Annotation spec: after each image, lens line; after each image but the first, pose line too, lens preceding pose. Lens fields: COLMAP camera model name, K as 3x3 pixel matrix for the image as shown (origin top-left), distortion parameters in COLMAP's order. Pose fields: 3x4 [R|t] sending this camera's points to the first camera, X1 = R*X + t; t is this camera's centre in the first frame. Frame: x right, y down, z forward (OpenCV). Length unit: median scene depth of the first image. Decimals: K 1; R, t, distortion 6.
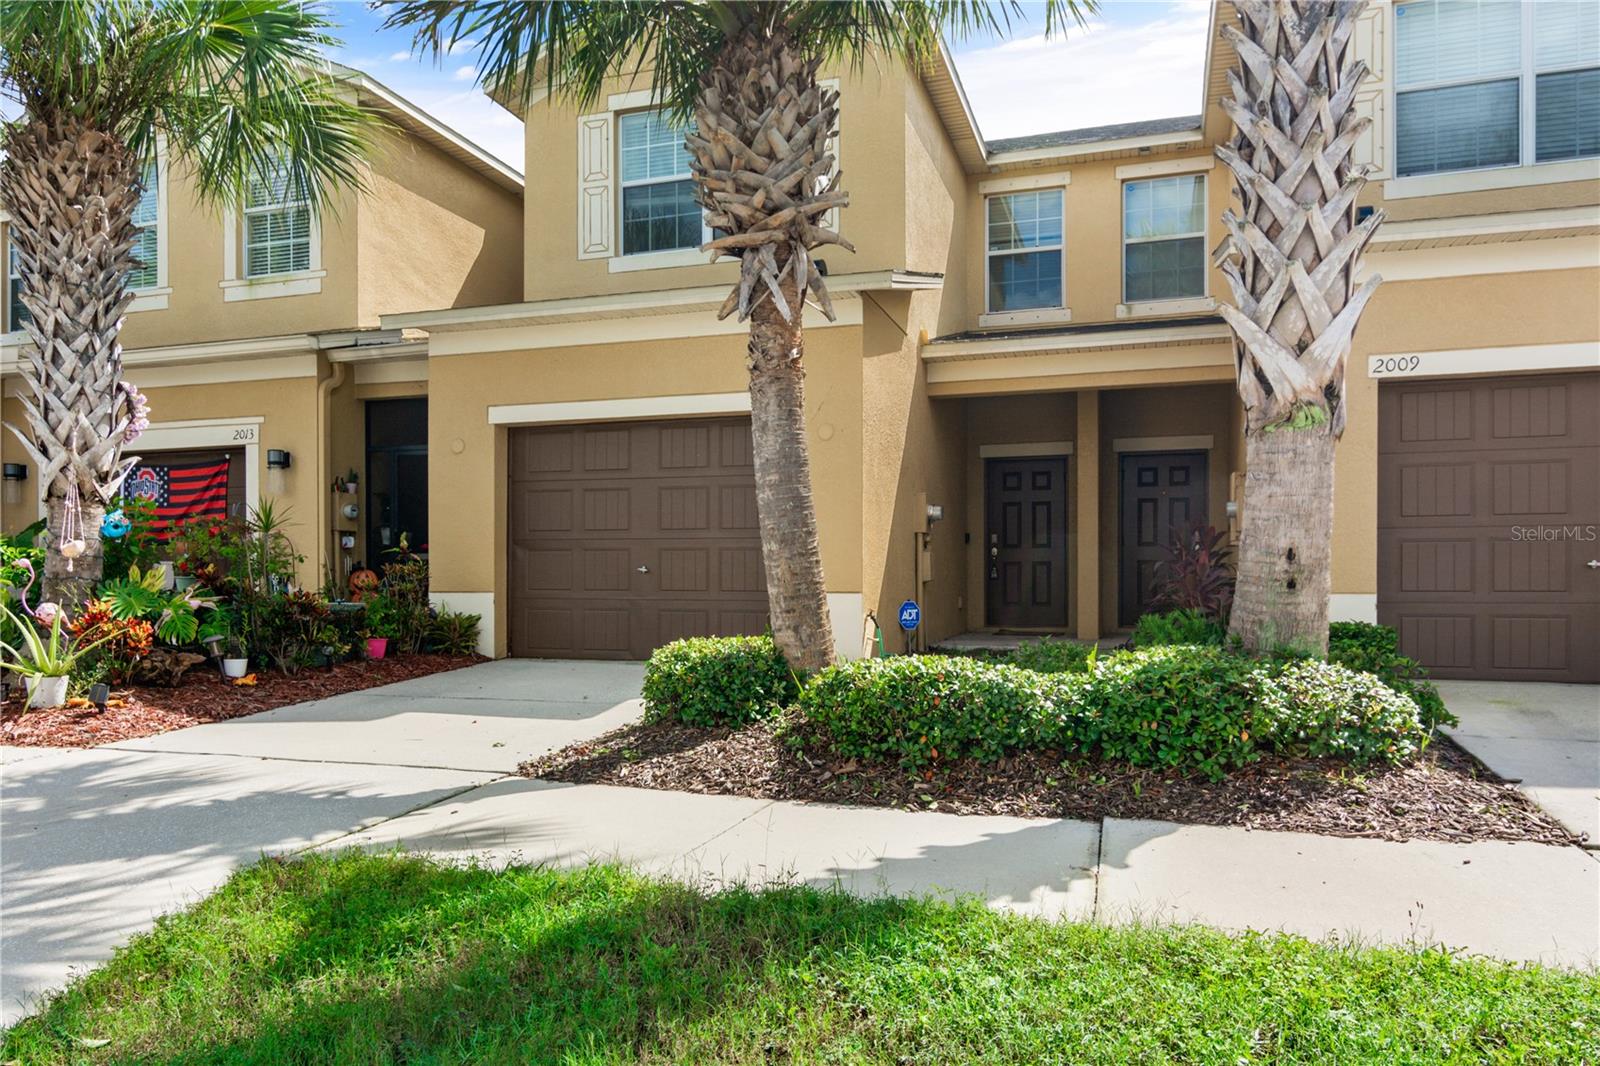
lens RADIAL K [[1127.2, 0, 778.9], [0, 1127.2, 556.2], [0, 0, 1]] dist [-0.004292, 0.002747]
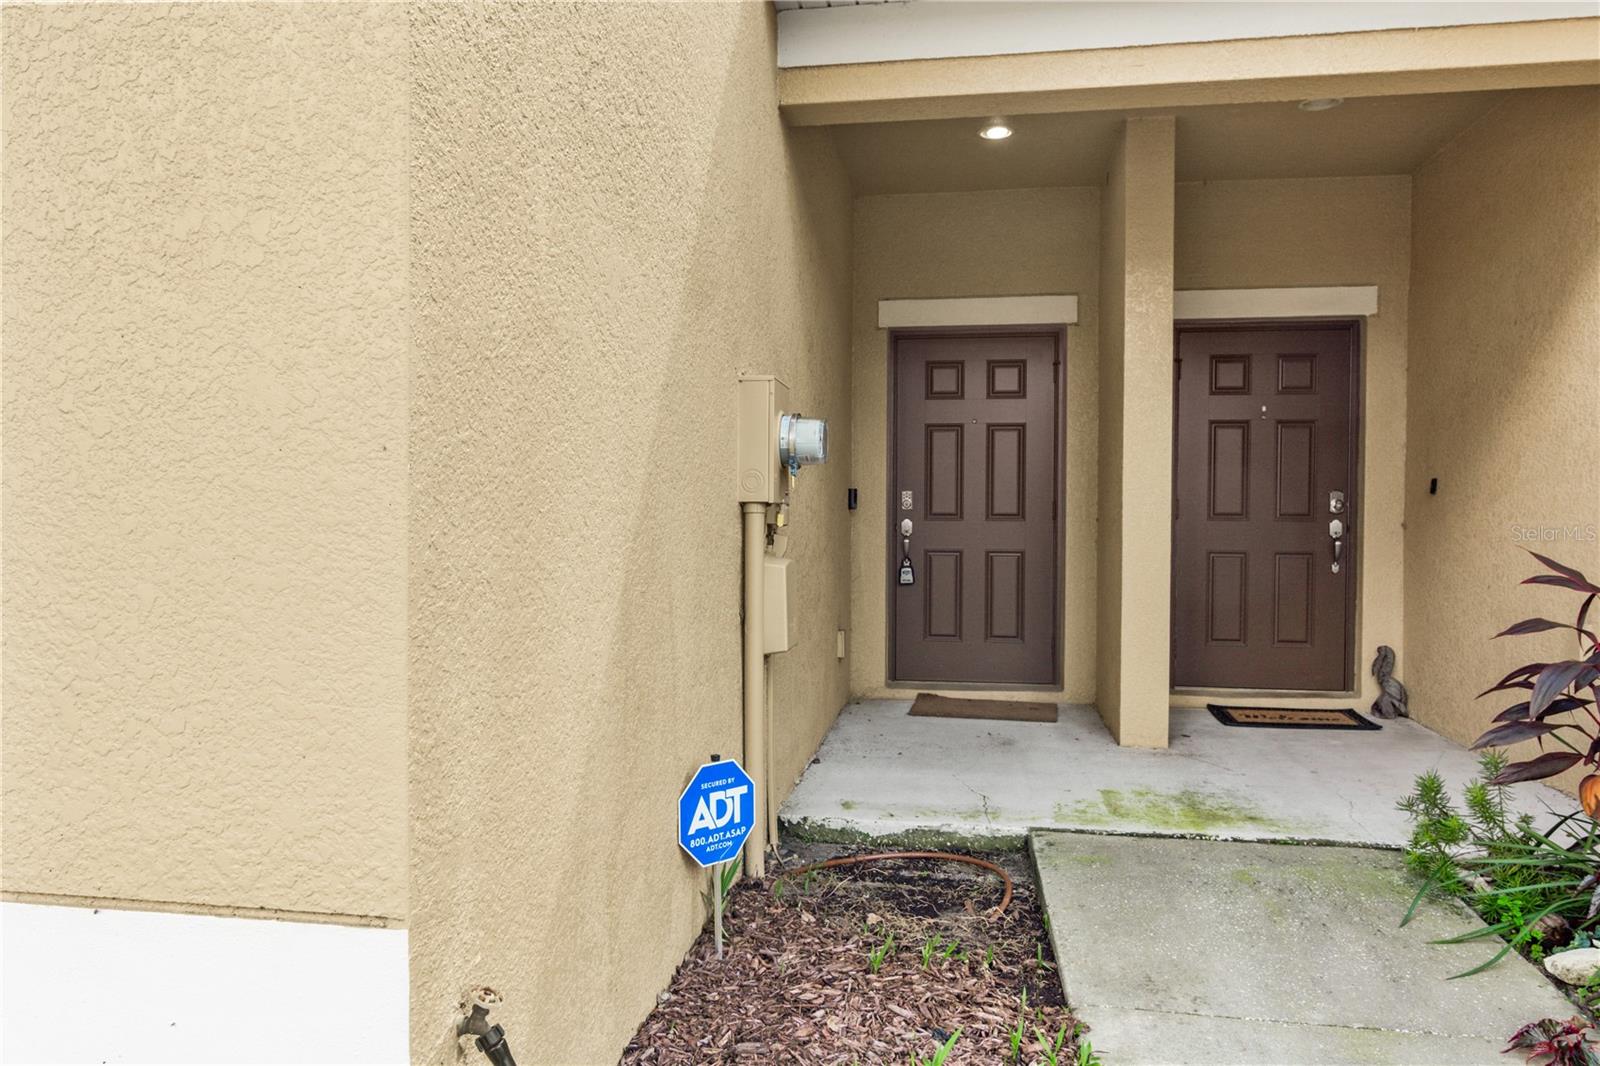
lens RADIAL K [[1127.2, 0, 799.5], [0, 1127.2, 528.2], [0, 0, 1]] dist [-0.004292, 0.002747]
pose [[0.985053, 0.004094, 0.172205, 0.091673], [-0.009933, 0.999404, 0.033061, -0.026611], [-0.171967, -0.034277, 0.984506, 0.759643]]
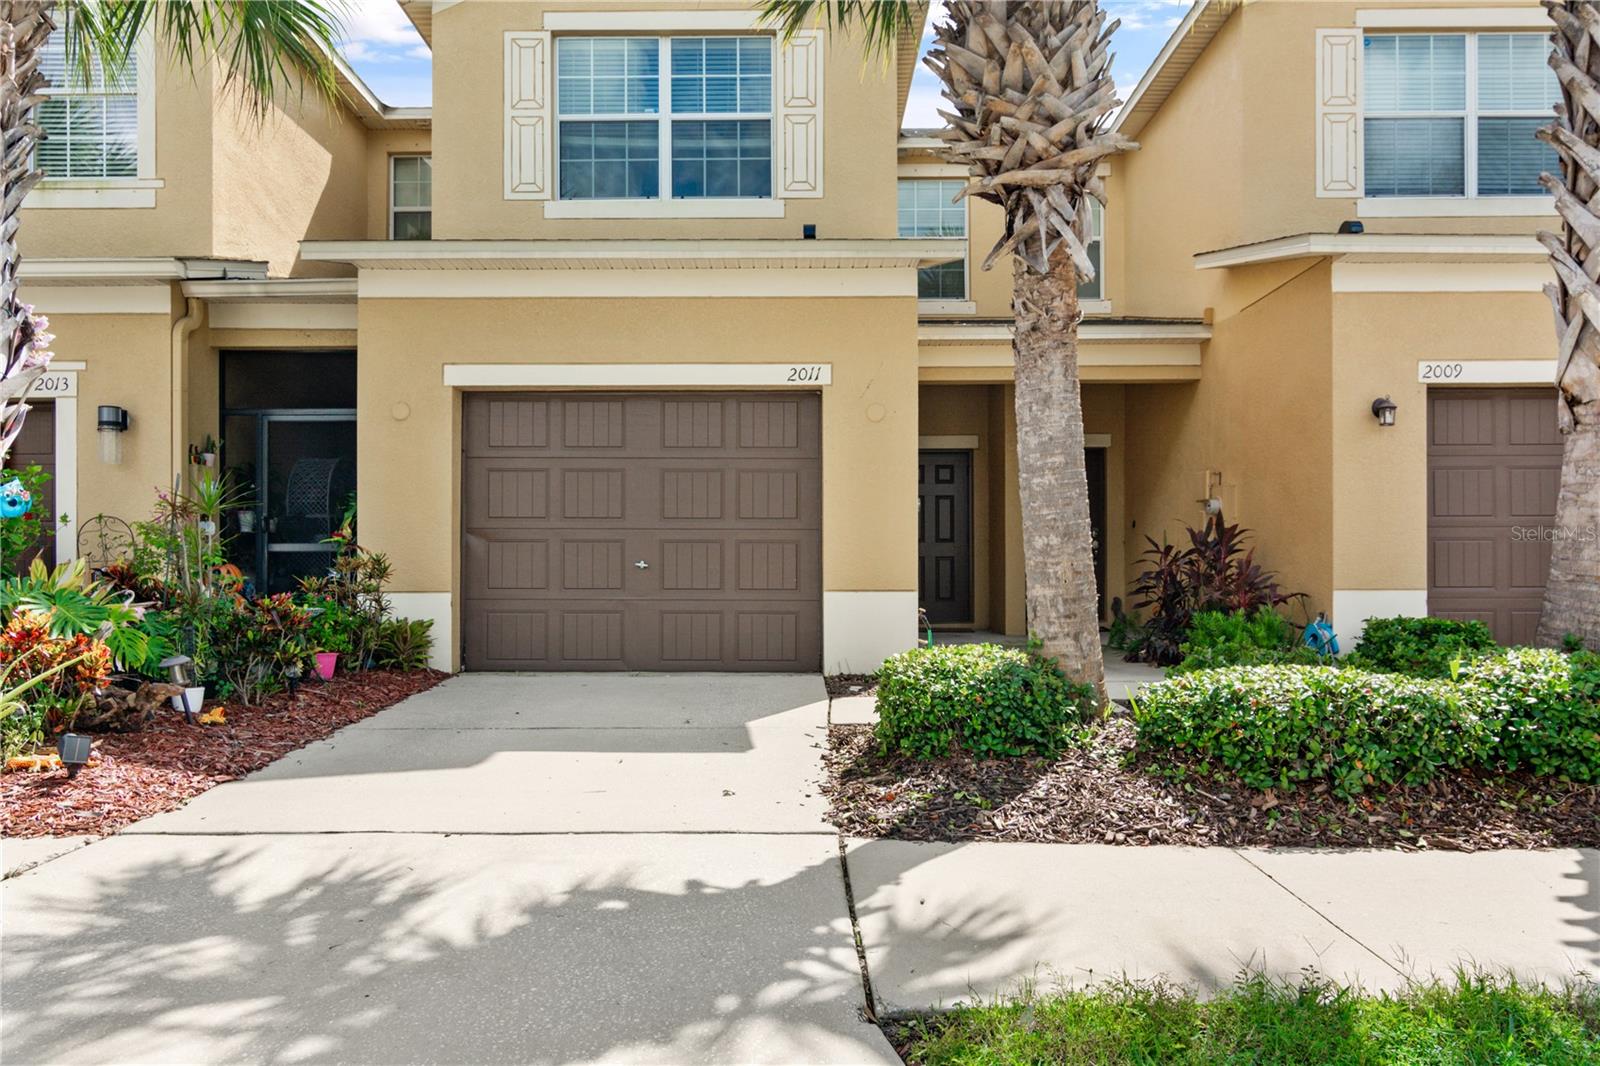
lens RADIAL K [[1127.2, 0, 800.3], [0, 1127.2, 538.2], [0, 0, 1]] dist [-0.004292, 0.002747]
pose [[0.950580, 0.009092, 0.310348, -0.265296], [-0.006043, 0.999924, -0.010783, 0.000136], [-0.310422, 0.008374, 0.950562, 0.147267]]
